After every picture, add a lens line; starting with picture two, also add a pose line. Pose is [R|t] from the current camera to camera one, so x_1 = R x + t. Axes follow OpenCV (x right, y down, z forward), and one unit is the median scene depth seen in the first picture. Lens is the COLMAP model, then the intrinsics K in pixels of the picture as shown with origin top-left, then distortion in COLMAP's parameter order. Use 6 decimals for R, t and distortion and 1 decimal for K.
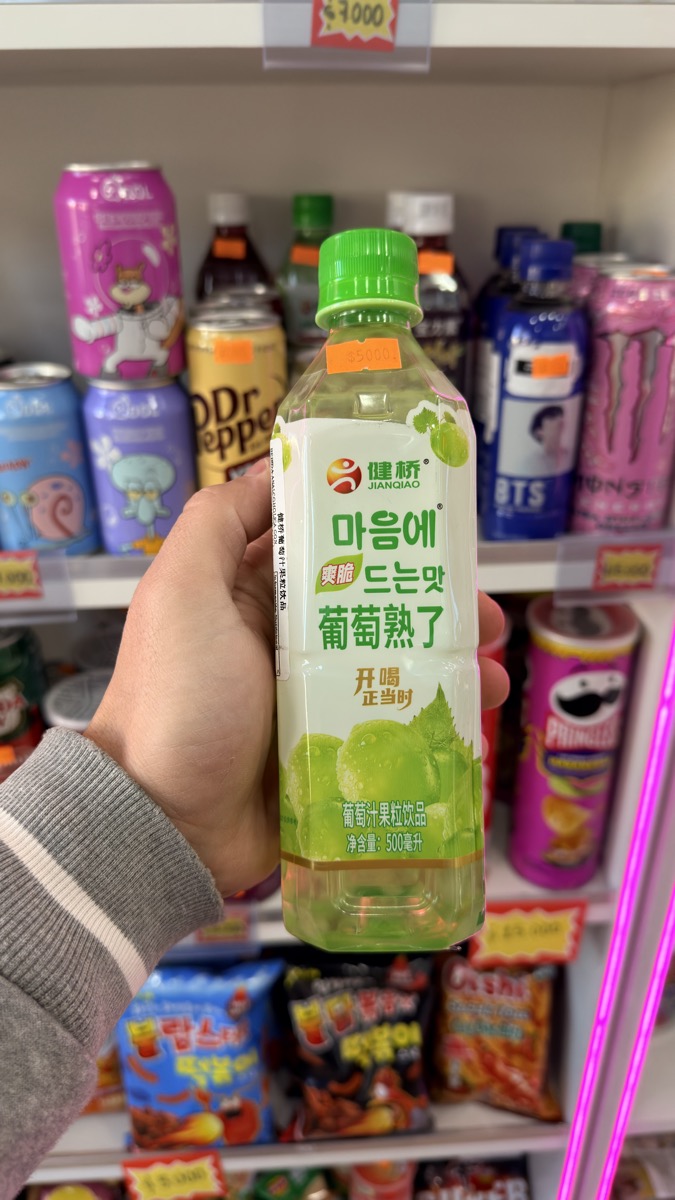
lens RADIAL K [[860.2, 0, 341.0], [0, 860.2, 601.1], [0, 0, 1]] dist [-0.029226, -0.005548]
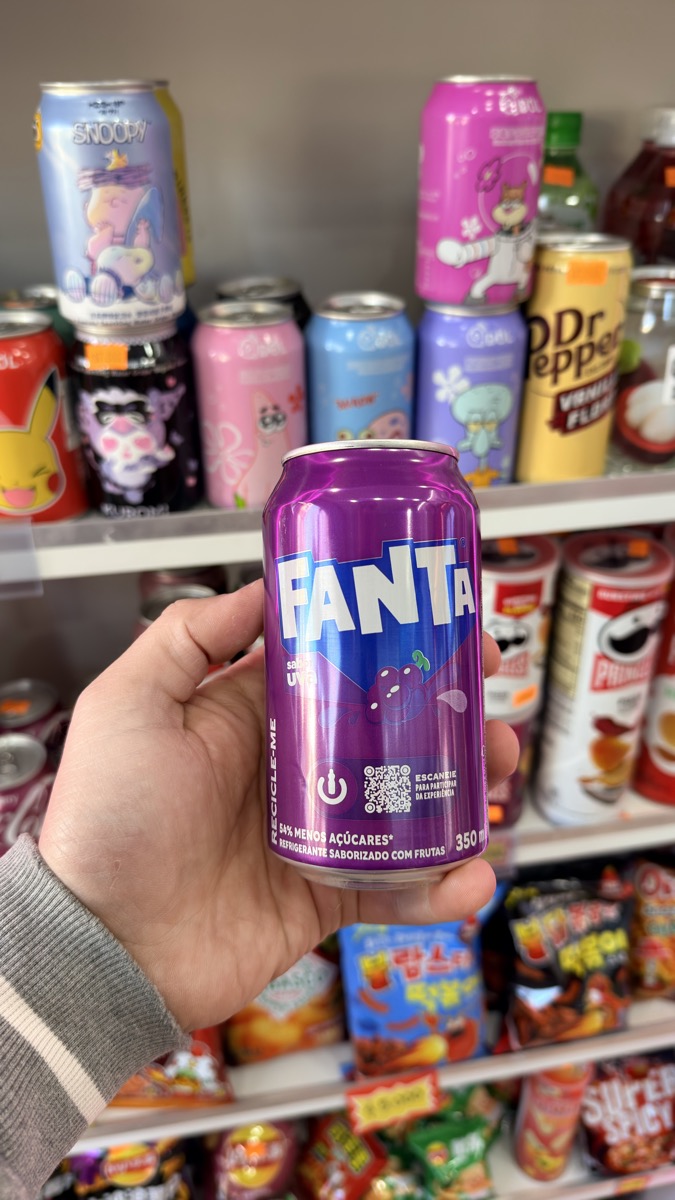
lens RADIAL K [[863.0, 0, 340.1], [0, 863.0, 599.1], [0, 0, 1]] dist [-0.030959, -0.010578]
pose [[0.994855, -0.069049, 0.074130, -0.319097], [0.063672, 0.995327, 0.072601, -0.005585], [-0.078796, -0.067507, 0.994602, 0.014938]]
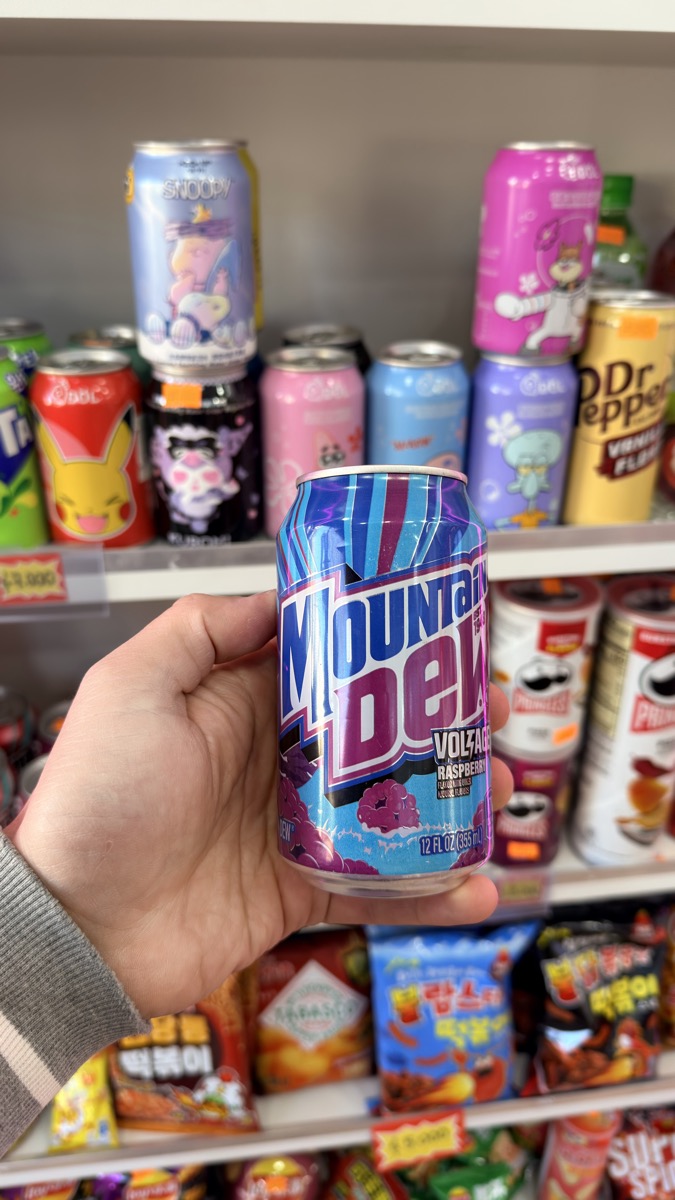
lens RADIAL K [[860.2, 0, 341.0], [0, 860.2, 601.1], [0, 0, 1]] dist [-0.029226, -0.005548]
pose [[0.998602, -0.032047, 0.042040, -0.337502], [0.030903, 0.999142, 0.027590, -0.001829], [-0.042889, -0.026253, 0.998735, -0.009618]]
